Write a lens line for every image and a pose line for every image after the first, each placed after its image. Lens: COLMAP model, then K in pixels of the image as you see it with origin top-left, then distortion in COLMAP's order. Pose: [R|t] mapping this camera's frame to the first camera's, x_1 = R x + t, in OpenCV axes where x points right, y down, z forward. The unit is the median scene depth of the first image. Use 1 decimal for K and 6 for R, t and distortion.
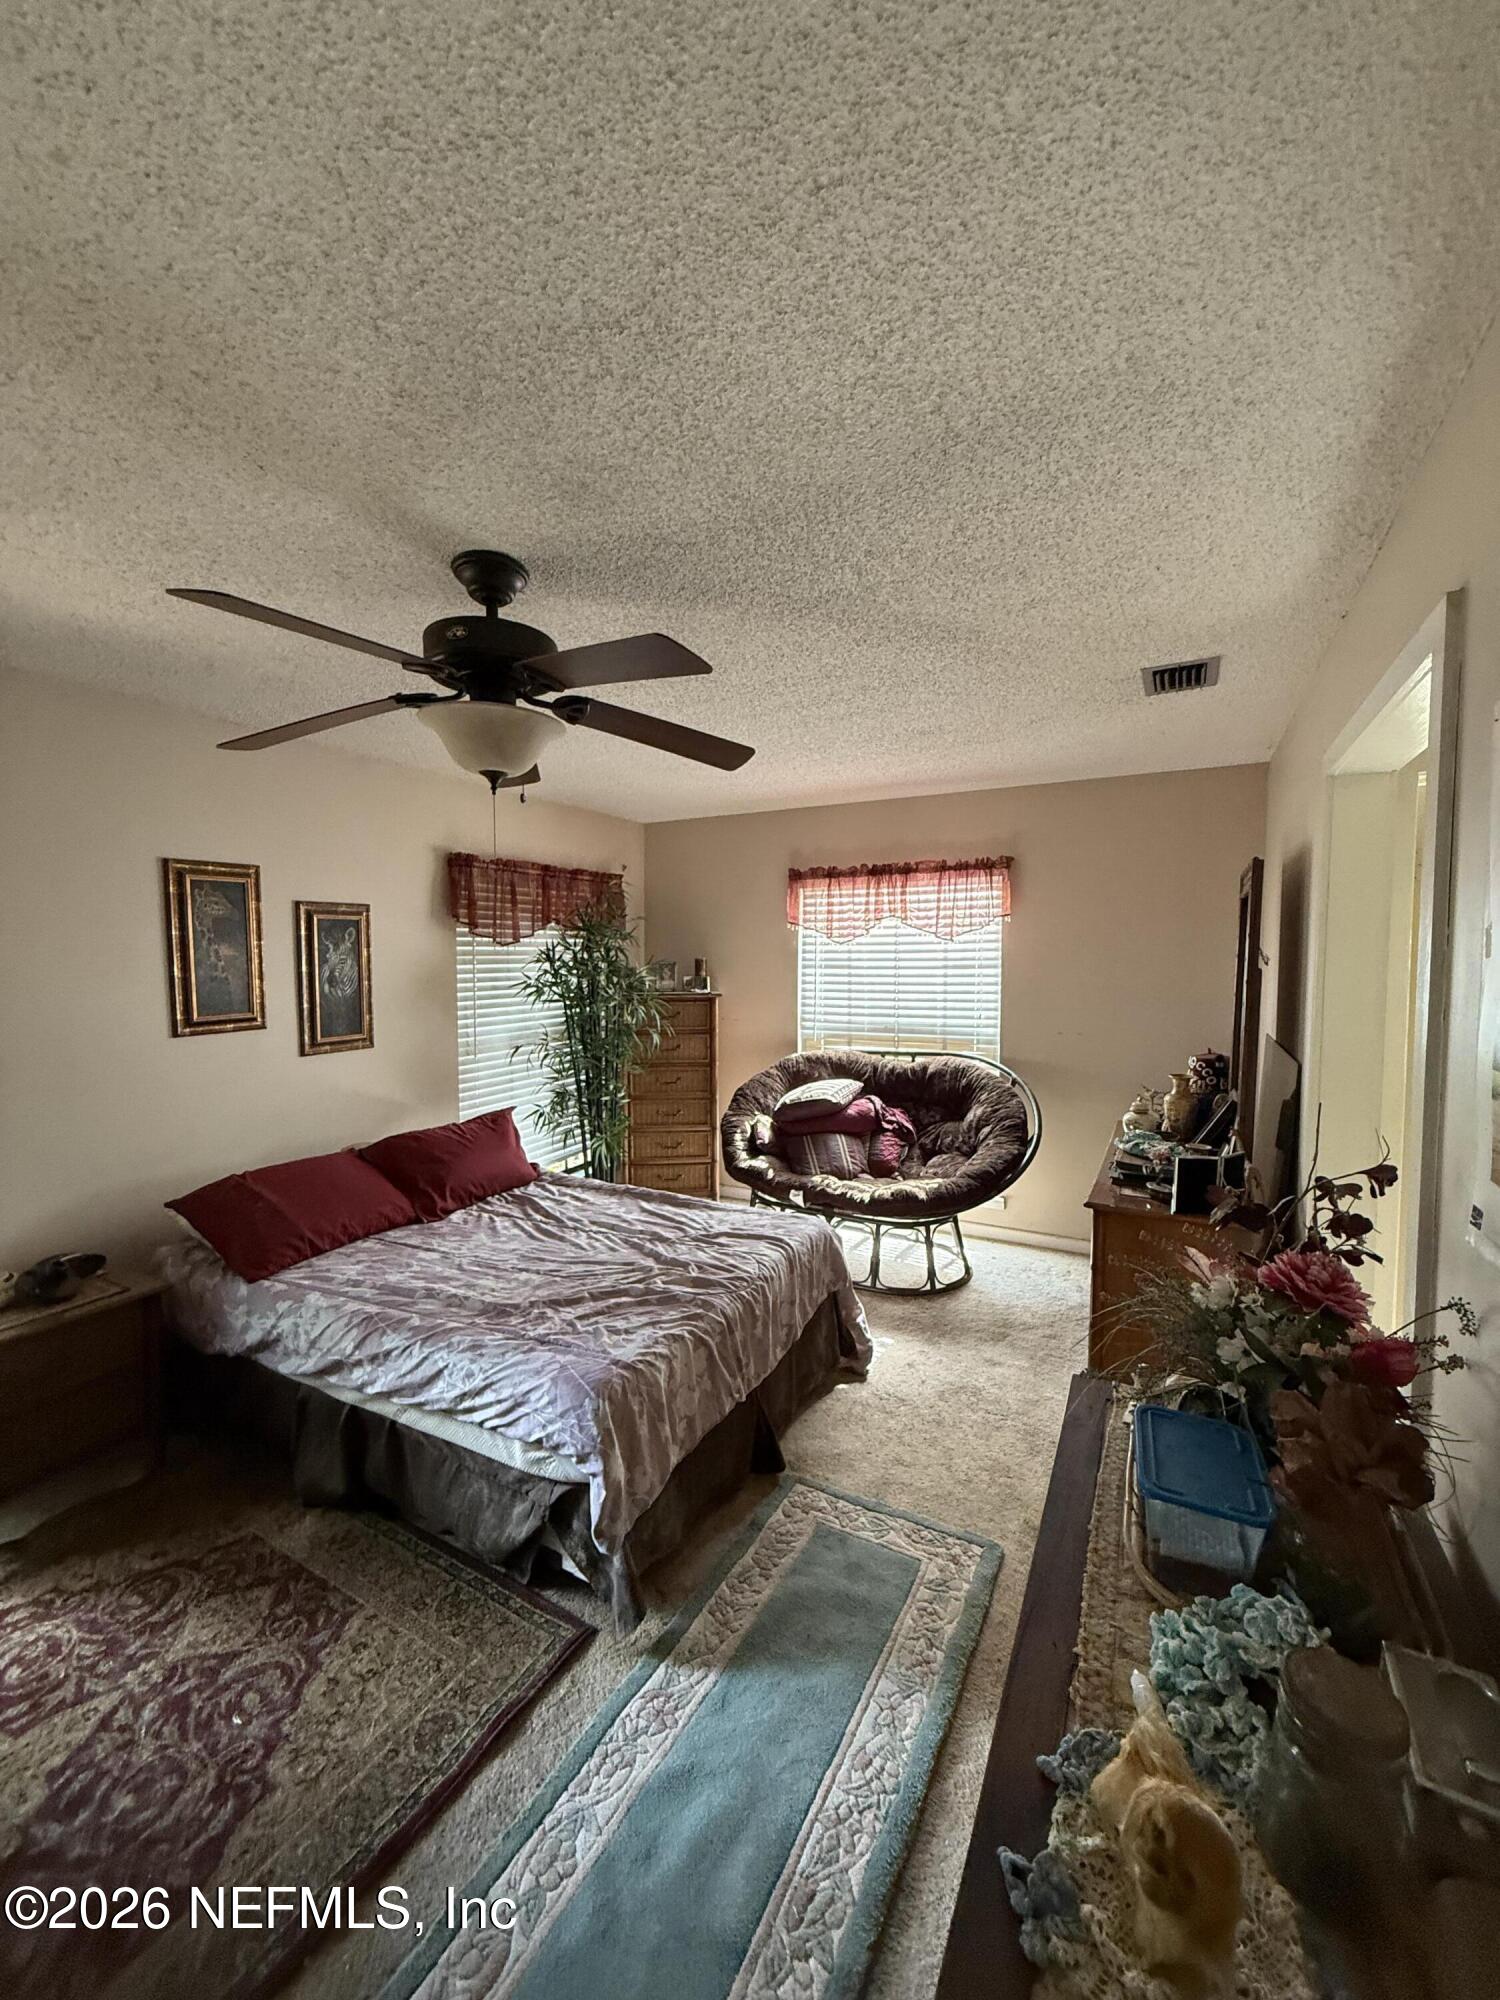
lens RADIAL K [[794.4, 0, 746.5], [0, 794.4, 1000.5], [0, 0, 1]] dist [-0.001428, 0.000189]
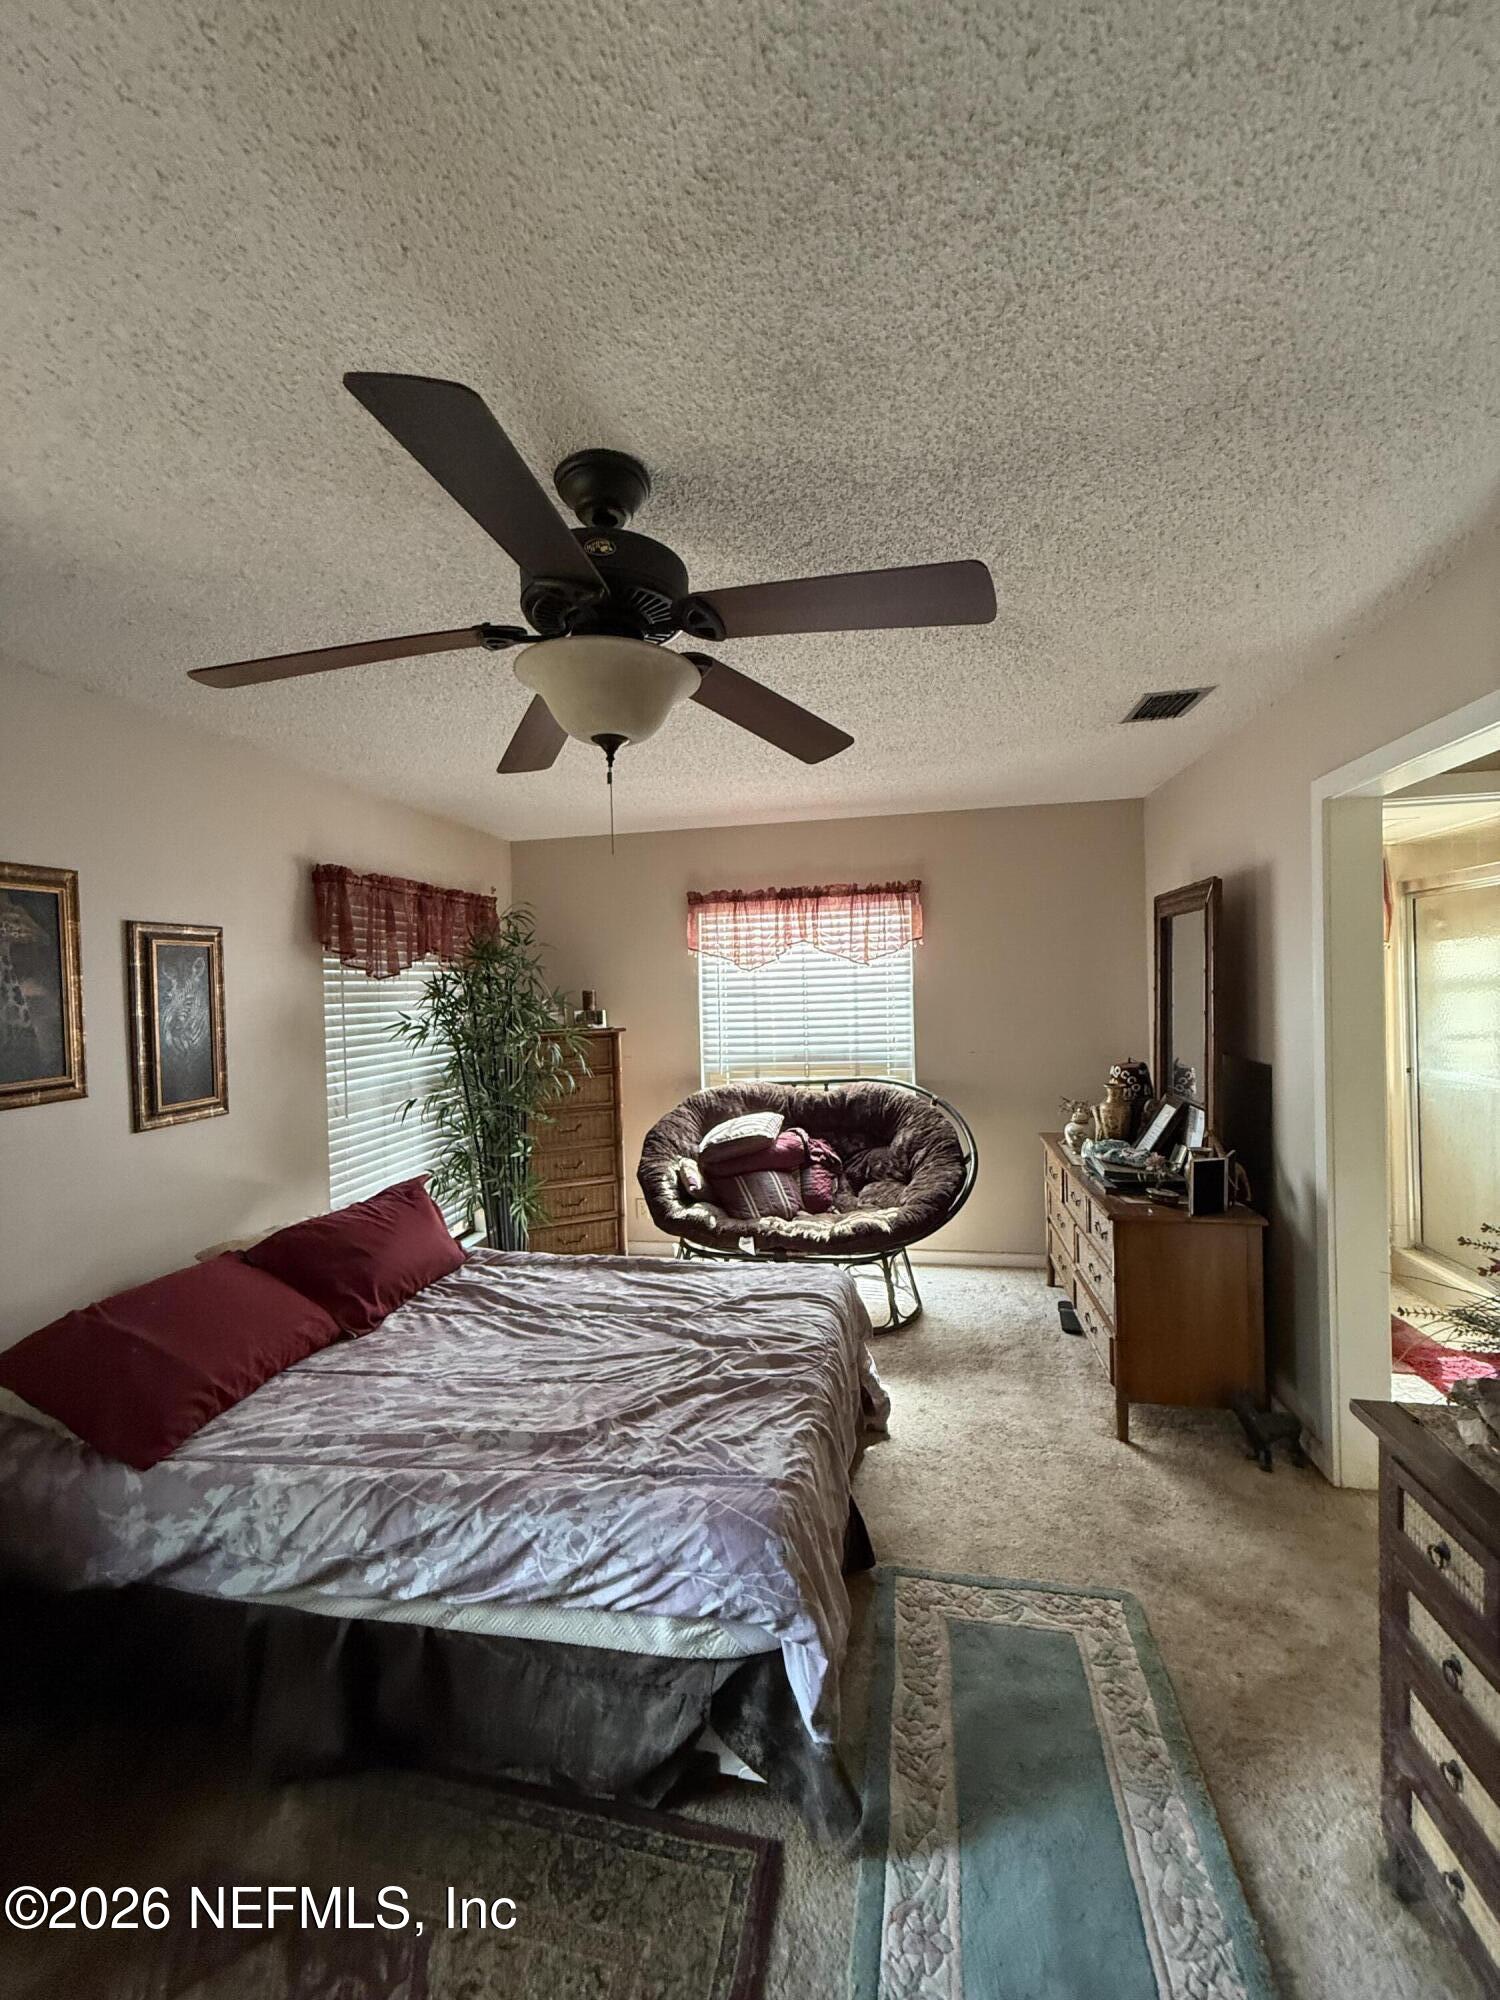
lens RADIAL K [[794.4, 0, 745.4], [0, 794.4, 1000.1], [0, 0, 1]] dist [-0.001428, 0.000189]
pose [[0.954432, -0.030319, 0.296885, -0.254288], [0.043963, 0.998256, -0.039387, 0.002099], [-0.295173, 0.050645, 0.954101, 0.139214]]
